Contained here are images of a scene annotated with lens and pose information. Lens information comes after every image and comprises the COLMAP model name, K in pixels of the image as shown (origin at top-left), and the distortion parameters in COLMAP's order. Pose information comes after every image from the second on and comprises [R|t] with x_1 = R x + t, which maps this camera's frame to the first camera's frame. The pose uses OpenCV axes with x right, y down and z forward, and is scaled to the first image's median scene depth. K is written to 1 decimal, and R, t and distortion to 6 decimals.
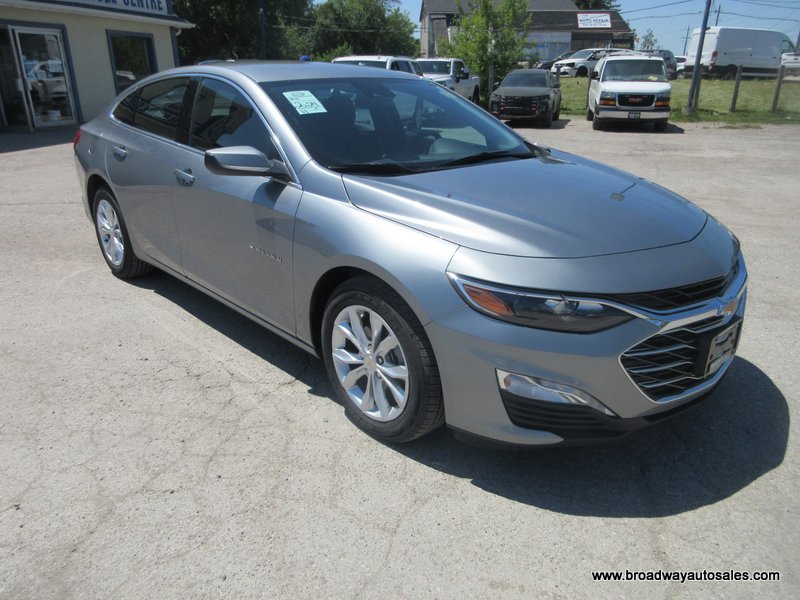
lens RADIAL K [[602.9, 0, 400.0], [0, 602.9, 300.0], [0, 0, 1]] dist [0.018340, -0.003664]
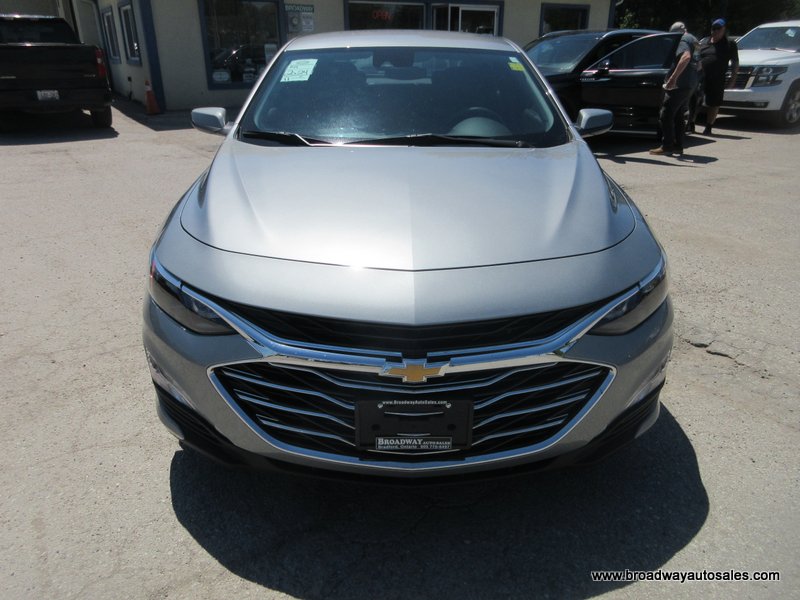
lens RADIAL K [[602.9, 0, 400.0], [0, 602.9, 300.0], [0, 0, 1]] dist [0.018340, -0.003664]
pose [[0.740888, 0.262417, -0.618241, 0.229894], [-0.237579, 0.963394, 0.124210, -0.037748], [0.628204, 0.054855, 0.776112, 0.104223]]
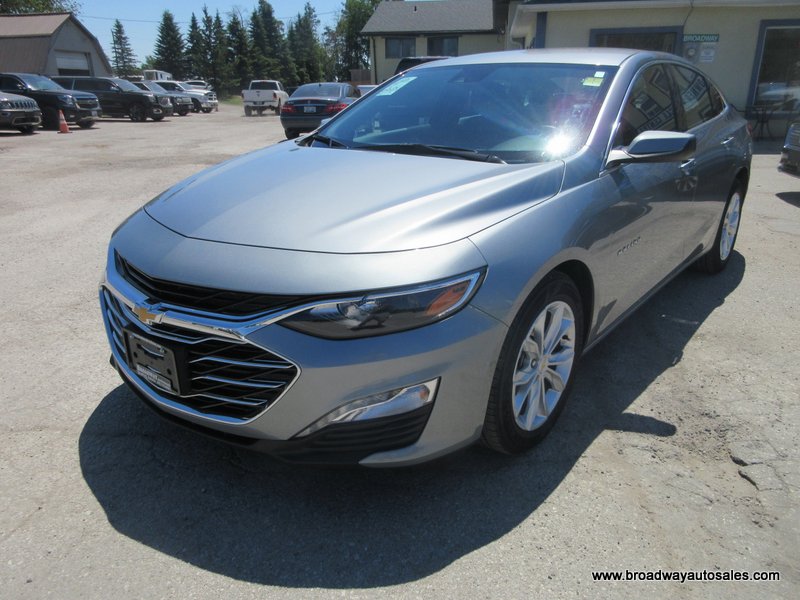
lens RADIAL K [[602.9, 0, 400.0], [0, 602.9, 300.0], [0, 0, 1]] dist [0.018340, -0.003664]
pose [[0.142699, 0.333235, -0.931982, 0.335665], [-0.343690, 0.899710, 0.269072, -0.087448], [0.928178, 0.281916, 0.242917, 0.269359]]
